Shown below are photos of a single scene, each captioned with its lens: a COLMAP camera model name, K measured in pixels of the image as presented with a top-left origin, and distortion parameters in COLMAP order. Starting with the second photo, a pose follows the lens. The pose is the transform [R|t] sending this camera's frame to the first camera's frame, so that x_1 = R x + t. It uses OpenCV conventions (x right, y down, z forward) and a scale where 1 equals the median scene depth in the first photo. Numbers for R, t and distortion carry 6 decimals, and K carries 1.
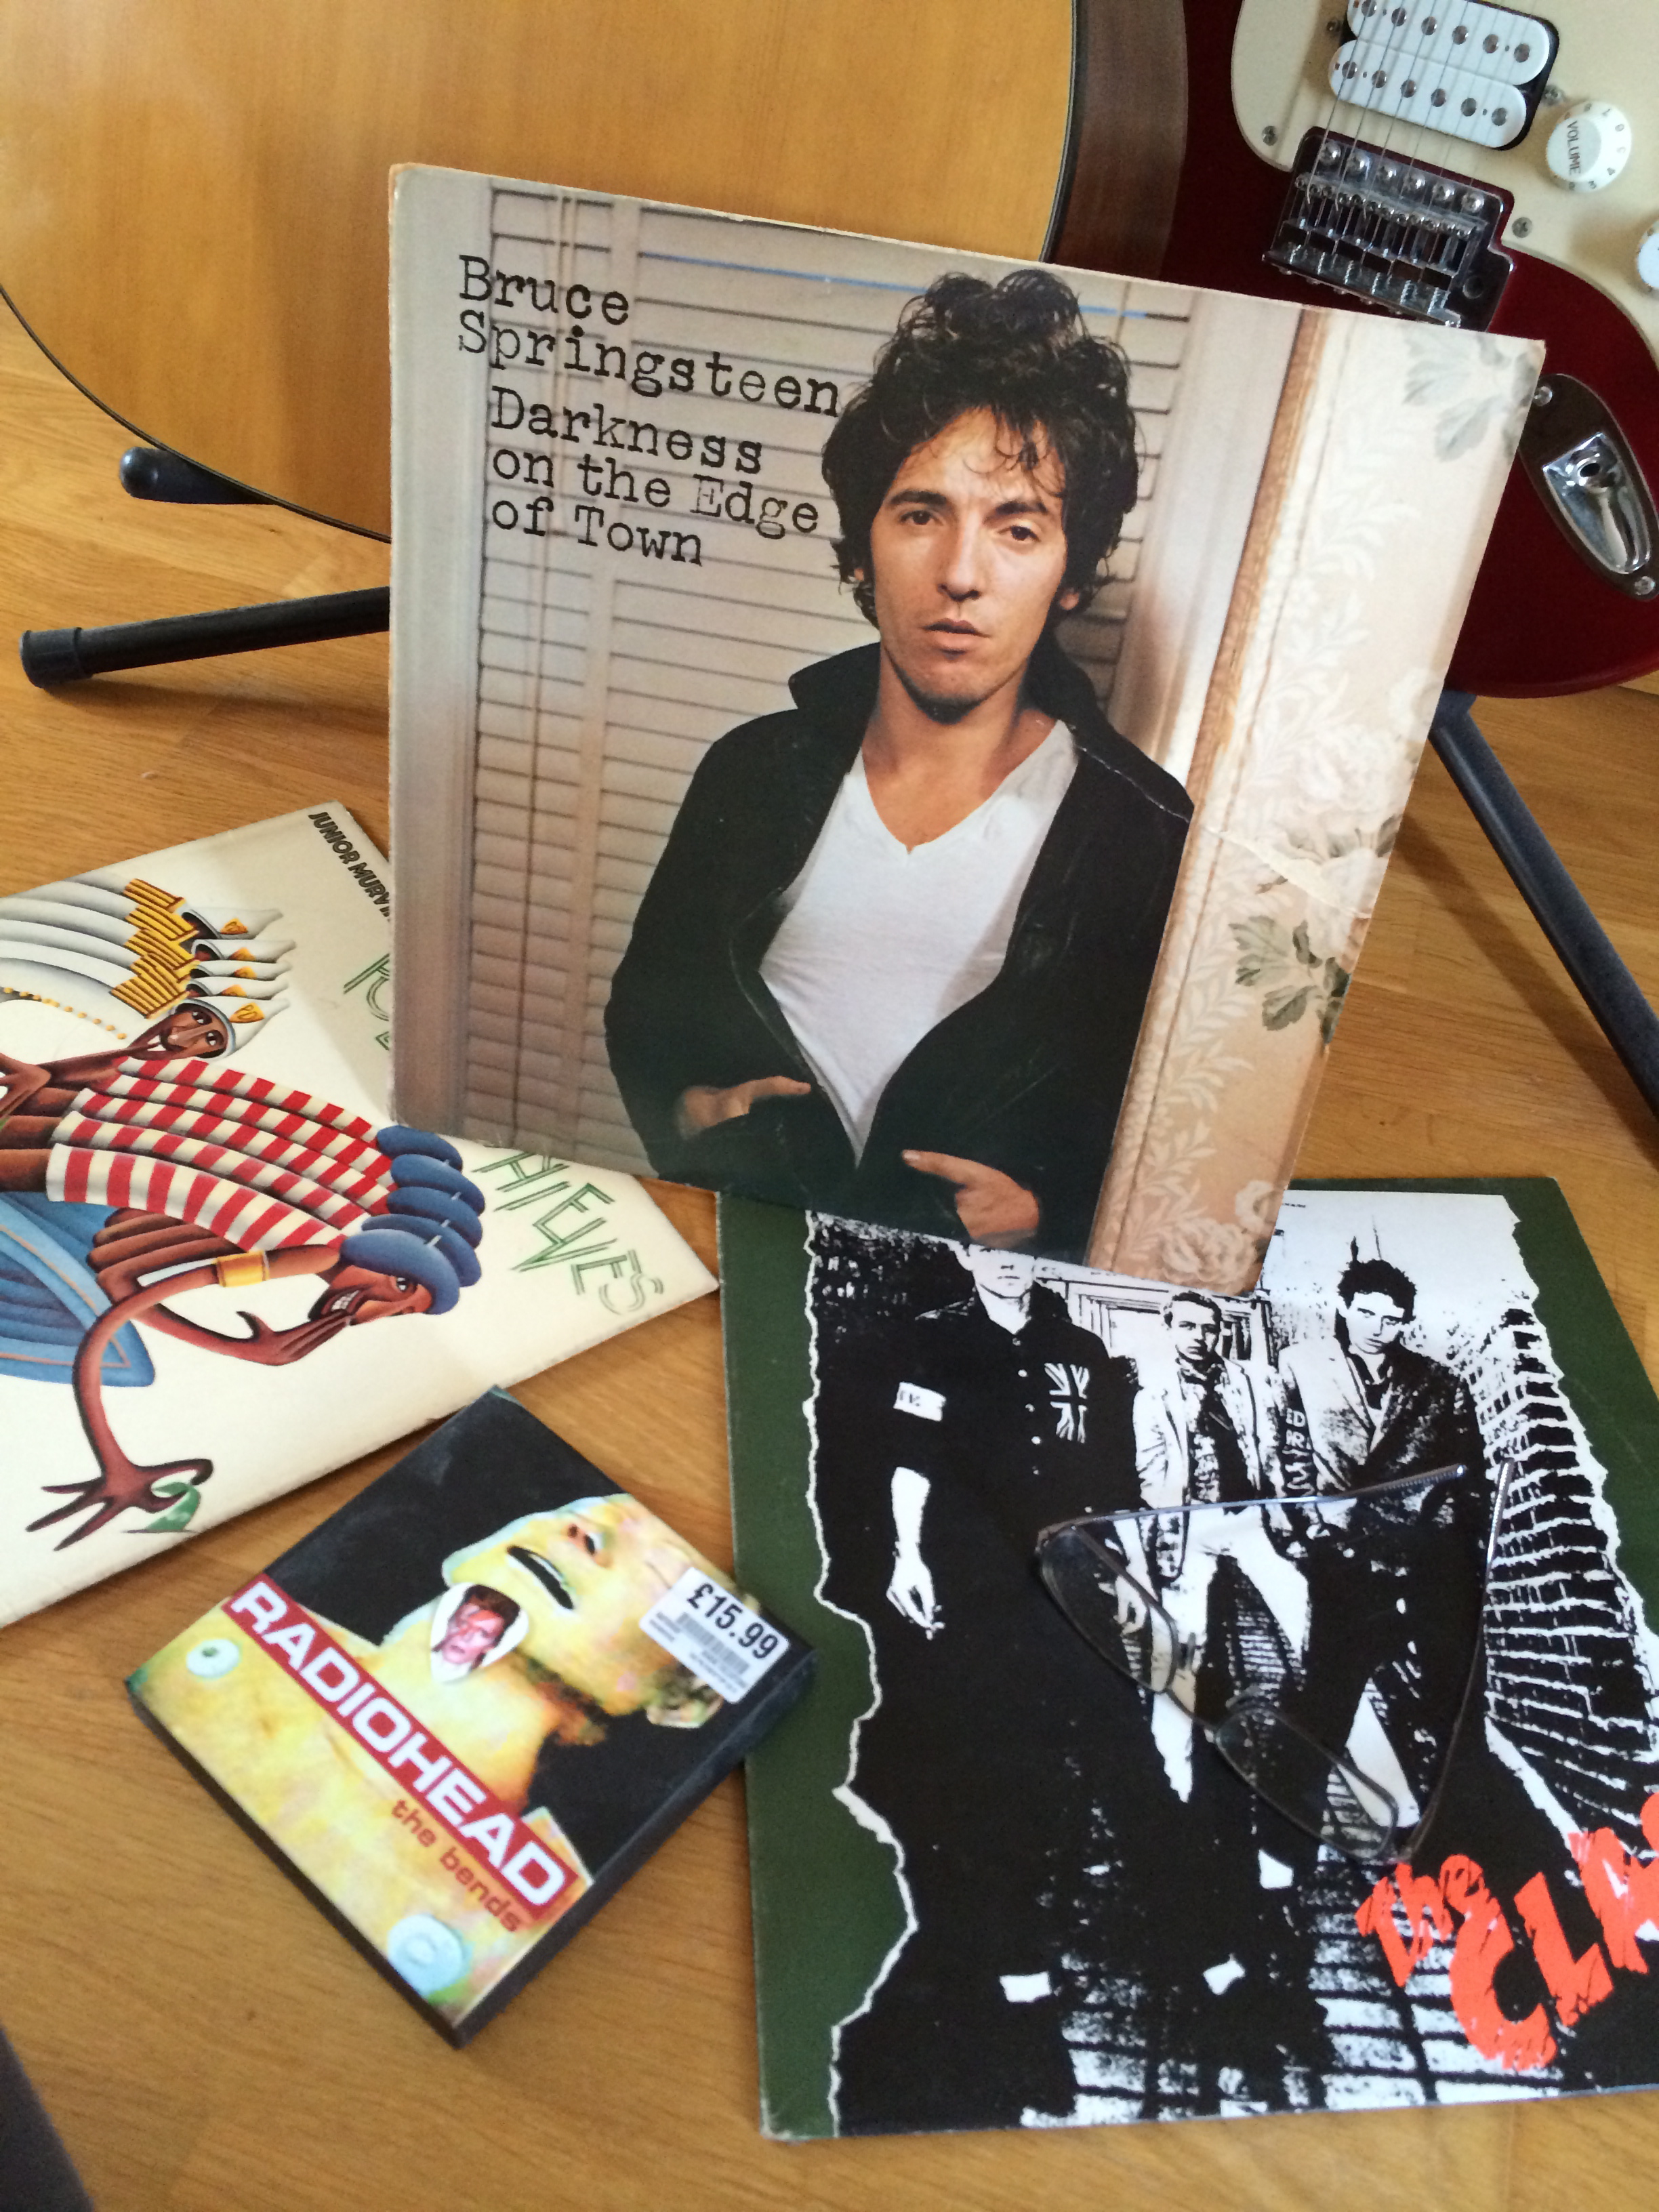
lens RADIAL K [[1897.4, 0, 831.5], [0, 1897.4, 1122.5], [0, 0, 1]] dist [0.086028, -0.123975]
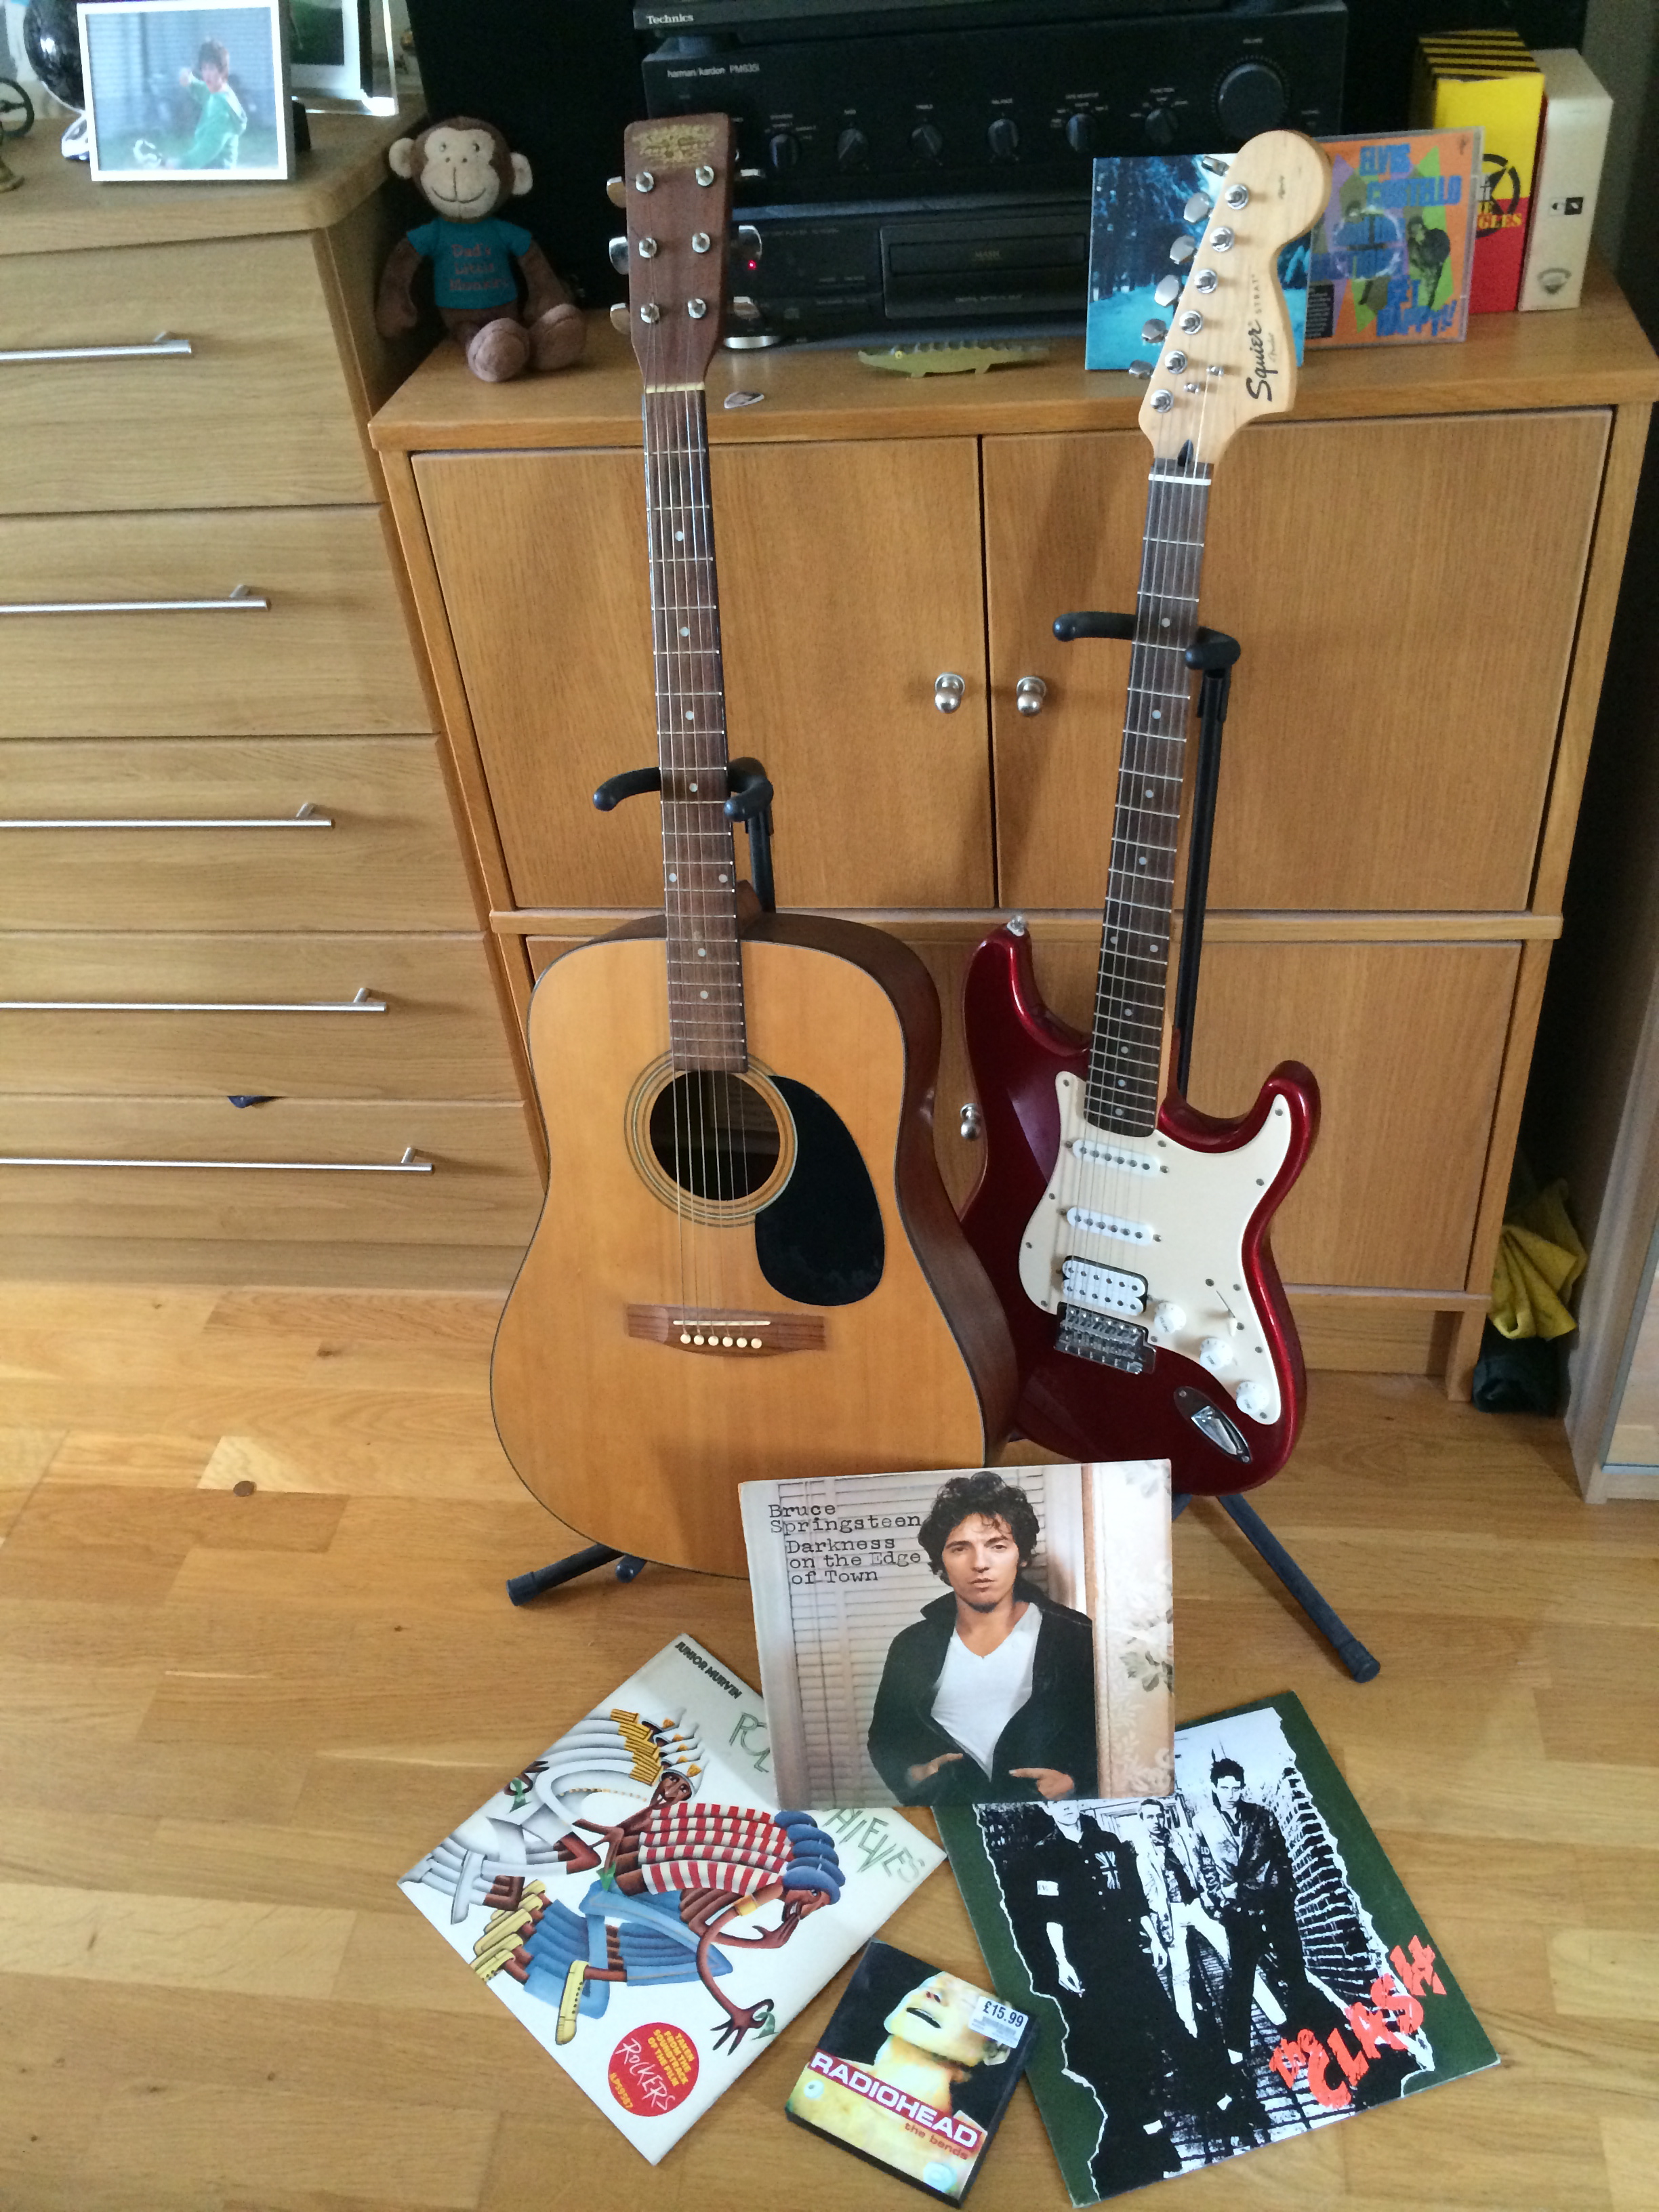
lens RADIAL K [[1897.4, 0, 830.5], [0, 1897.4, 1117.8], [0, 0, 1]] dist [0.086028, -0.123975]
pose [[0.967849, -0.246901, 0.048035, -0.098999], [0.250936, 0.960911, -0.116967, -0.601148], [-0.017278, 0.125260, 0.991974, -1.570754]]
